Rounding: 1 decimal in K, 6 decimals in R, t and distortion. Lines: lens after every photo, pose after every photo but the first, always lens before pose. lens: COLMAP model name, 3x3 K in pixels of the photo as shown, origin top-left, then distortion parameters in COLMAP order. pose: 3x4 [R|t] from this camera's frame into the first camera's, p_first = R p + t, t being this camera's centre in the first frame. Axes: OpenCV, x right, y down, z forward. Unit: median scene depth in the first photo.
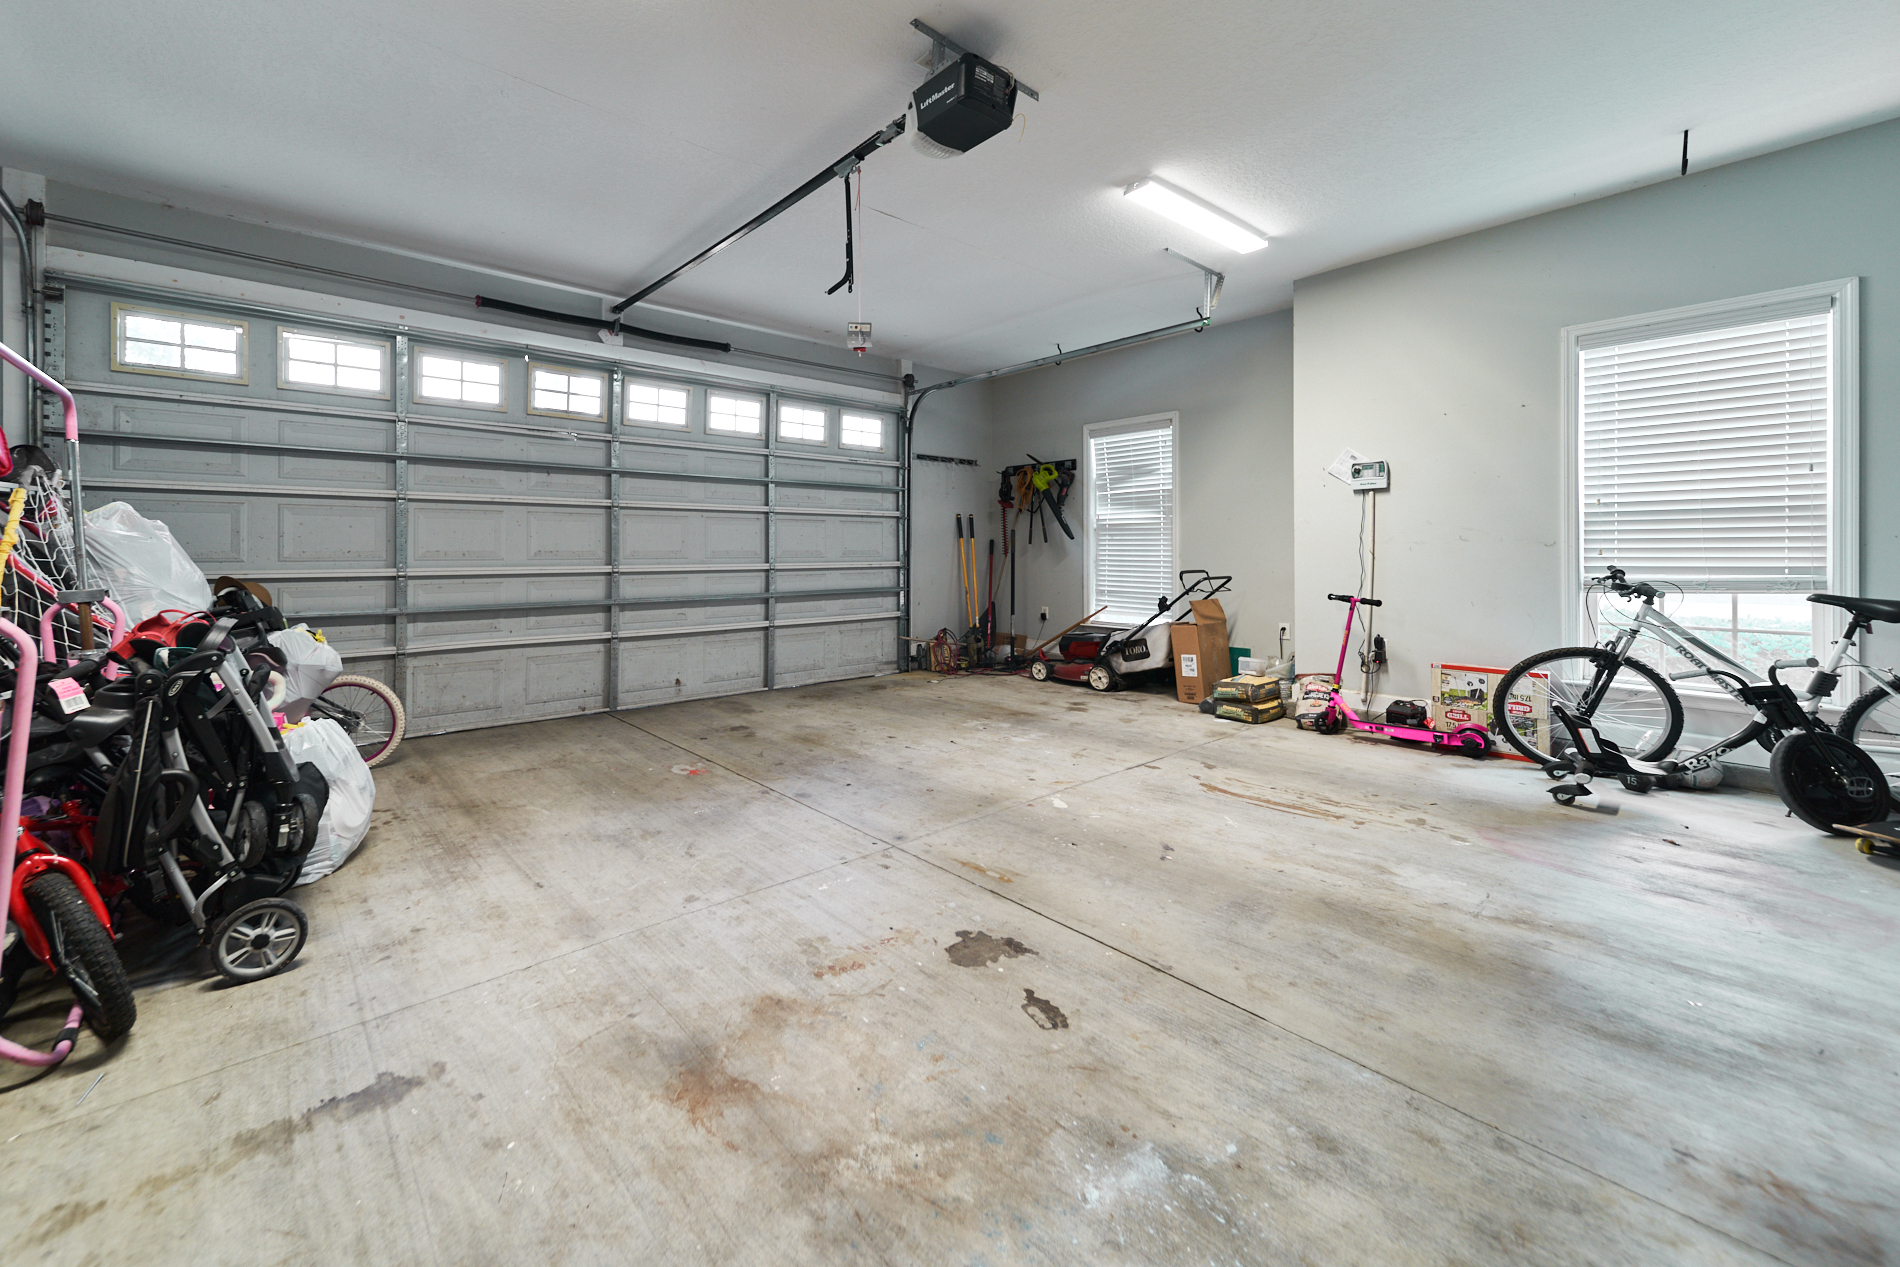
lens RADIAL K [[753.3, 0, 882.3], [0, 753.3, 604.2], [0, 0, 1]] dist [0.002755, 0.000008]
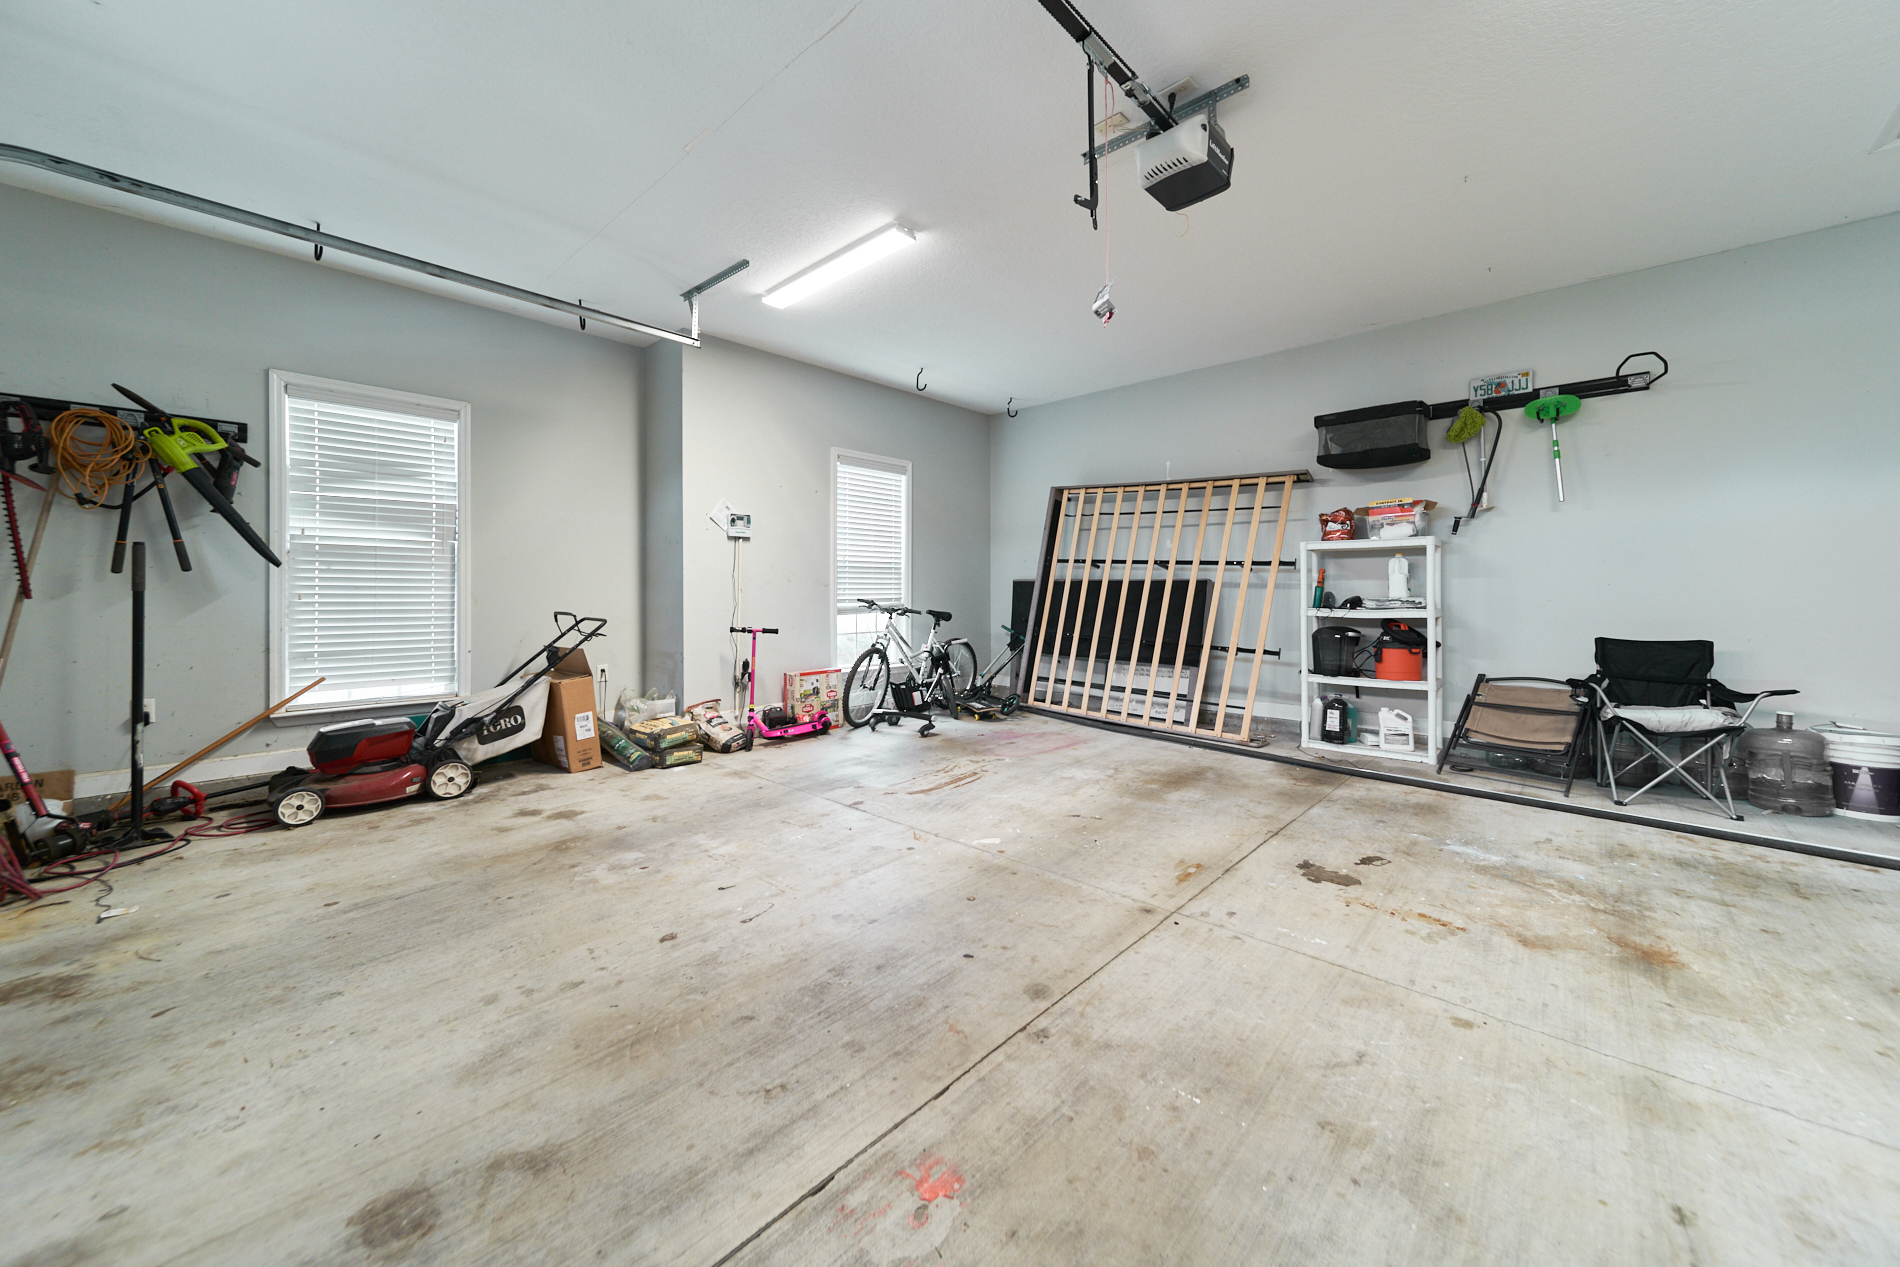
lens RADIAL K [[679.9, 0, 943.1], [0, 679.9, 617.4], [0, 0, 1]] dist [0.002310, -0.000302]
pose [[-0.110550, -0.035251, 0.993245, -0.782398], [0.071867, 0.996471, 0.043364, -0.086624], [-0.991269, 0.076176, -0.107627, 1.400939]]
